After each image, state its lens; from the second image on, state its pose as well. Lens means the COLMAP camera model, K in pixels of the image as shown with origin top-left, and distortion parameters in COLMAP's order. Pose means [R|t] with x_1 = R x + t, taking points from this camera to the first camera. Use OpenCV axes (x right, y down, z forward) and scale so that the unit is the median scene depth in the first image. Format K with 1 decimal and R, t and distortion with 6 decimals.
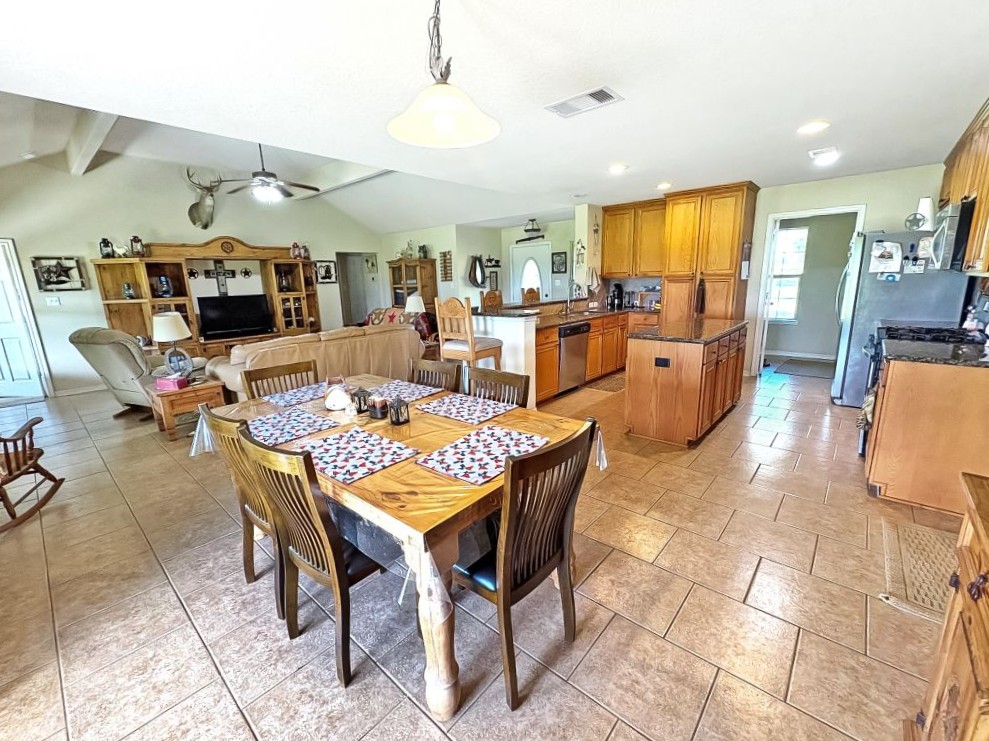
lens RADIAL K [[415.7, 0, 496.1], [0, 415.7, 370.4], [0, 0, 1]] dist [0.001327, 0.000466]
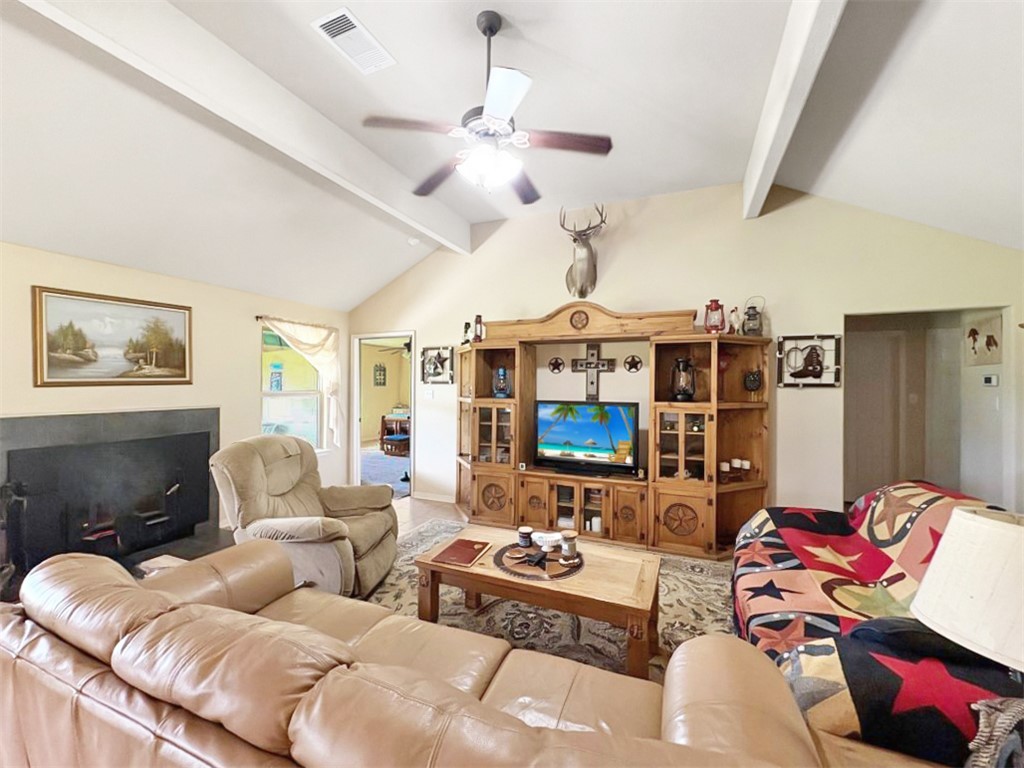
lens RADIAL K [[430.4, 0, 509.9], [0, 430.4, 385.4], [0, 0, 1]] dist [0.001327, 0.000466]
pose [[0.311874, 0.038659, -0.949337, -0.091686], [-0.220679, 0.974795, -0.032801, -0.150585], [0.924140, 0.219729, 0.312544, 0.674560]]
